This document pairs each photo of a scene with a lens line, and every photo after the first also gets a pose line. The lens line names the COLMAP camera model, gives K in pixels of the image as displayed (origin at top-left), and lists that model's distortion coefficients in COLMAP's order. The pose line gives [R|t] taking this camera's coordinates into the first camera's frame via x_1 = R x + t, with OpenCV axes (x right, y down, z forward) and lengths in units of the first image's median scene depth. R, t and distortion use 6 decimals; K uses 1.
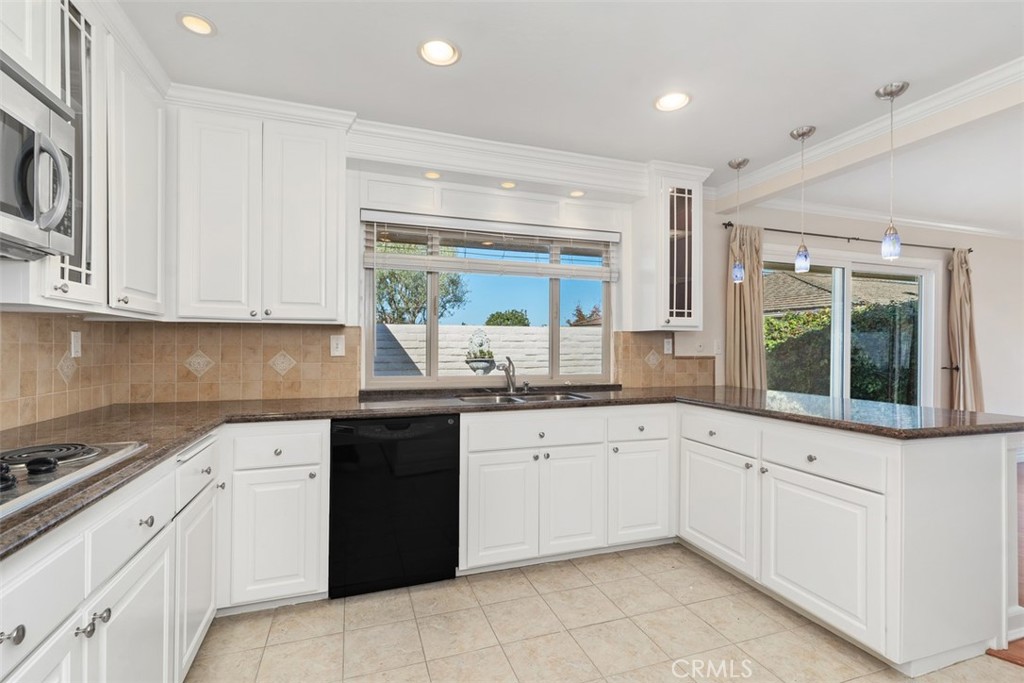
lens RADIAL K [[468.9, 0, 507.8], [0, 468.9, 342.5], [0, 0, 1]] dist [0.008153, -0.001273]
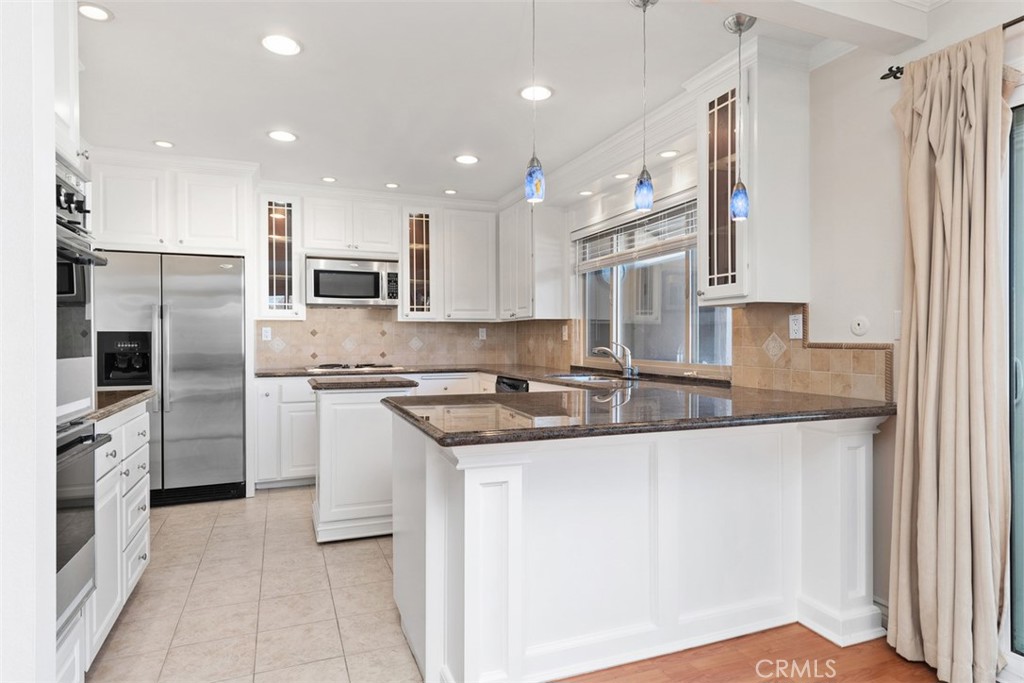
lens RADIAL K [[578.8, 0, 510.4], [0, 578.8, 342.1], [0, 0, 1]] dist [0.010802, -0.000667]
pose [[0.044387, 0.001990, -0.999012, 1.341445], [0.011040, 0.999936, 0.002482, 0.027206], [0.998953, -0.011139, 0.044363, 0.729404]]
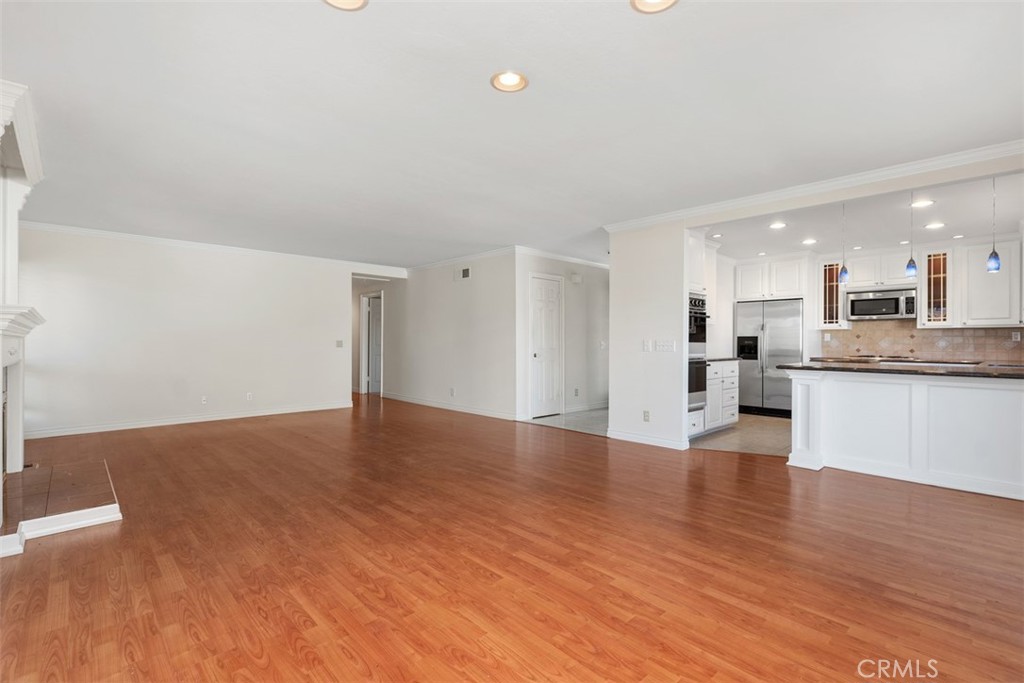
lens RADIAL K [[468.9, 0, 508.8], [0, 468.9, 340.1], [0, 0, 1]] dist [0.008153, -0.001273]
pose [[-0.911423, -0.009881, -0.411353, 2.170695], [-0.004600, 0.999894, -0.013826, 0.056906], [0.411446, -0.010709, -0.911371, 1.679082]]
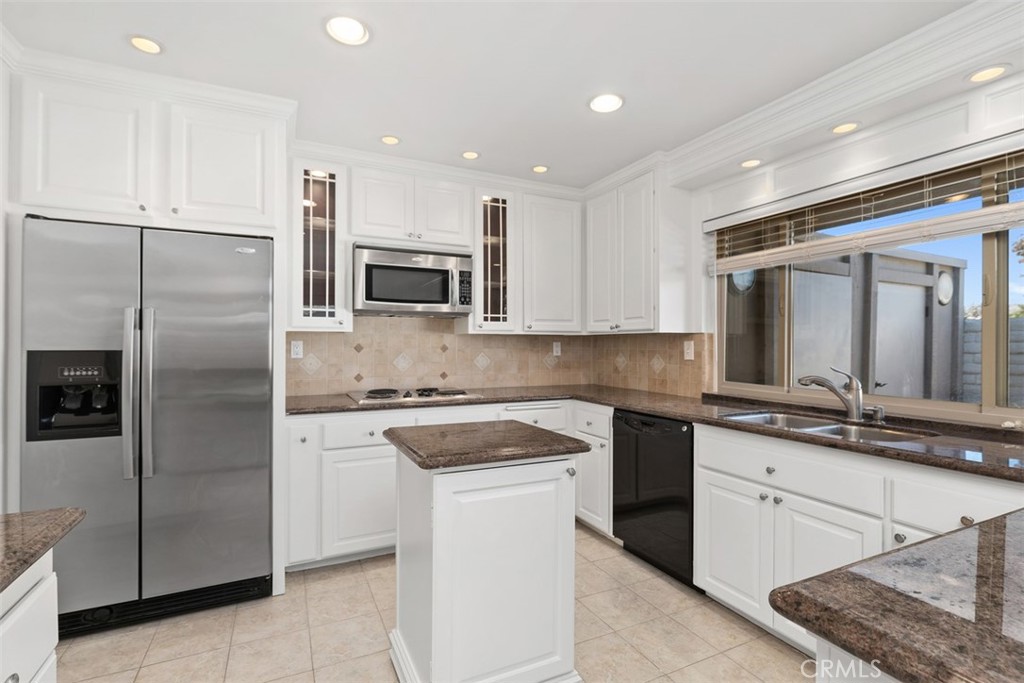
lens RADIAL K [[475.7, 0, 511.5], [0, 475.7, 343.4], [0, 0, 1]] dist [-0.007722, 0.001093]
pose [[0.118321, -0.005711, -0.992959, 0.690381], [0.005816, 0.999970, -0.005058, -0.006929], [0.992958, -0.005177, 0.118350, 0.429298]]
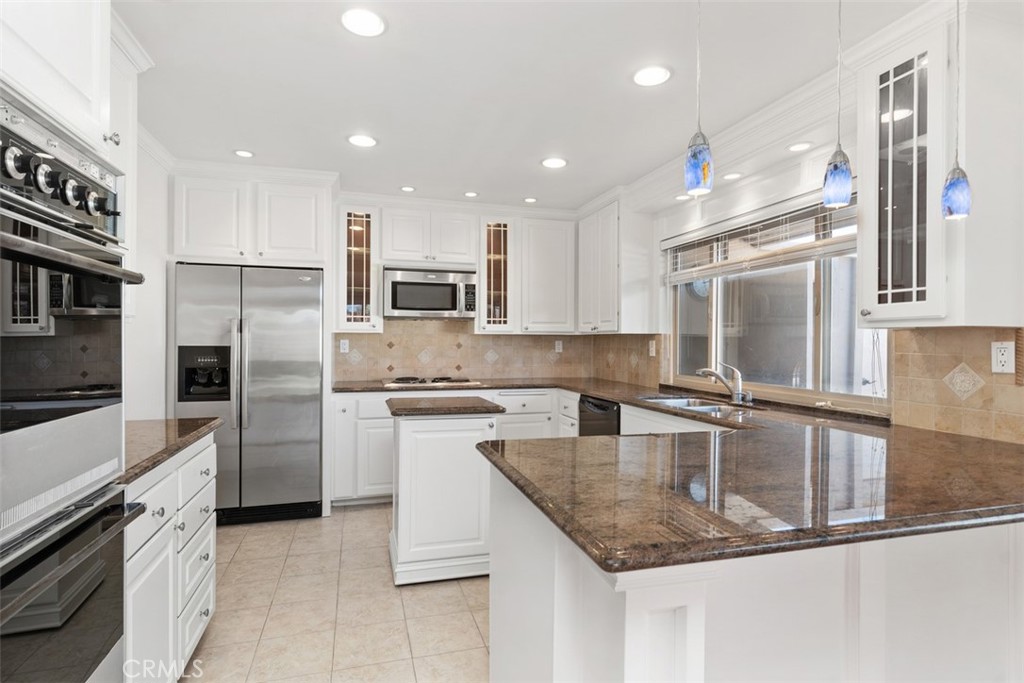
lens RADIAL K [[526.9, 0, 510.9], [0, 526.9, 341.9], [0, 0, 1]] dist [0.001651, -0.001142]
pose [[-0.049717, -0.002228, -0.998761, 1.113705], [0.002290, 0.999995, -0.002344, -0.009287], [0.998761, -0.002404, -0.049712, 0.649819]]
